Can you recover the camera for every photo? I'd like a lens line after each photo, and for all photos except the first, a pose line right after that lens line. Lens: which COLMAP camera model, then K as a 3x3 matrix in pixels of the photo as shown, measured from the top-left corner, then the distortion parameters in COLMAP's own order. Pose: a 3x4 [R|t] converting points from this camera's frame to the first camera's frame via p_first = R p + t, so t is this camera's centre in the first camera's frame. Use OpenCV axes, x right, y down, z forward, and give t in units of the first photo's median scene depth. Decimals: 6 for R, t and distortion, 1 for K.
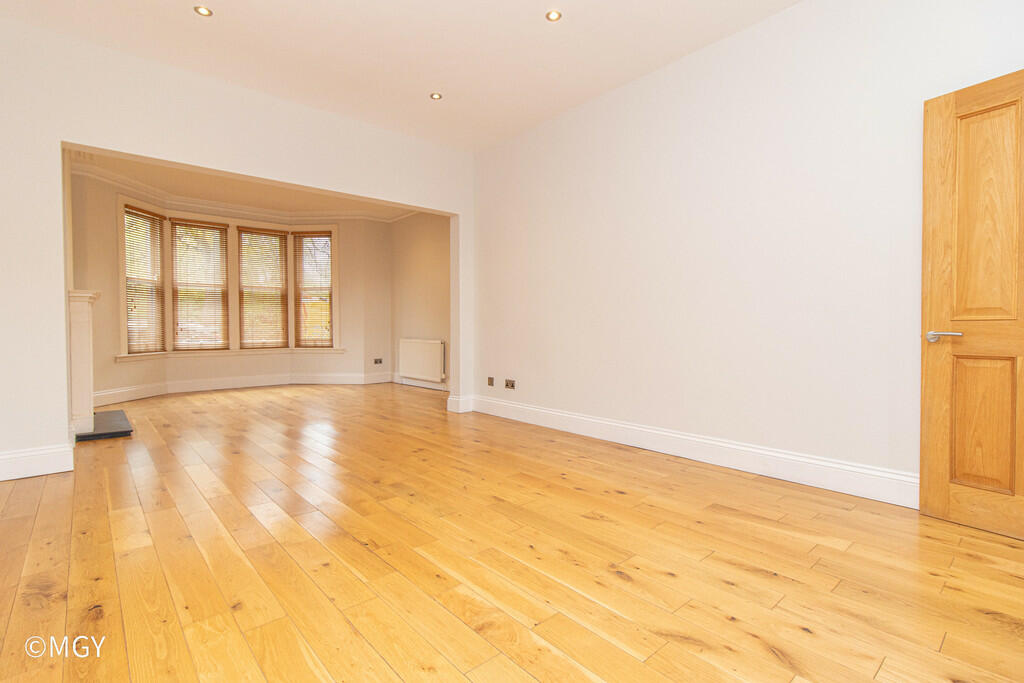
lens RADIAL K [[472.4, 0, 509.7], [0, 472.4, 335.8], [0, 0, 1]] dist [0.004221, 0.000360]
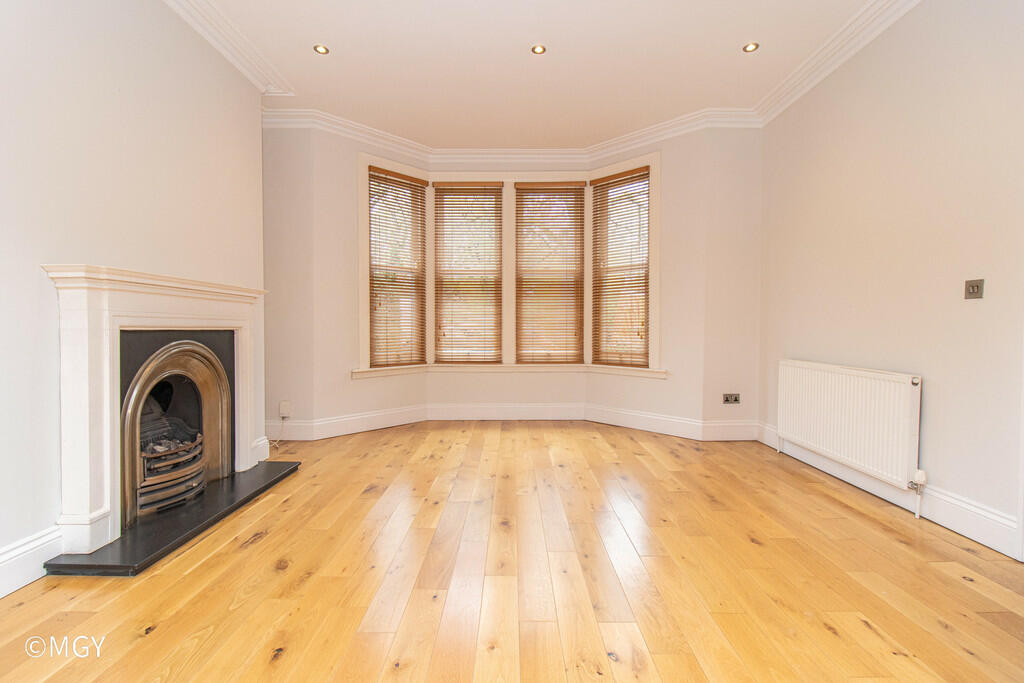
lens RADIAL K [[472.4, 0, 509.8], [0, 472.4, 332.4], [0, 0, 1]] dist [0.004221, 0.000360]
pose [[0.742367, 0.013292, -0.669862, -0.117152], [-0.015485, 0.999877, 0.002679, -0.017332], [0.669815, 0.008384, 0.742481, 0.472066]]
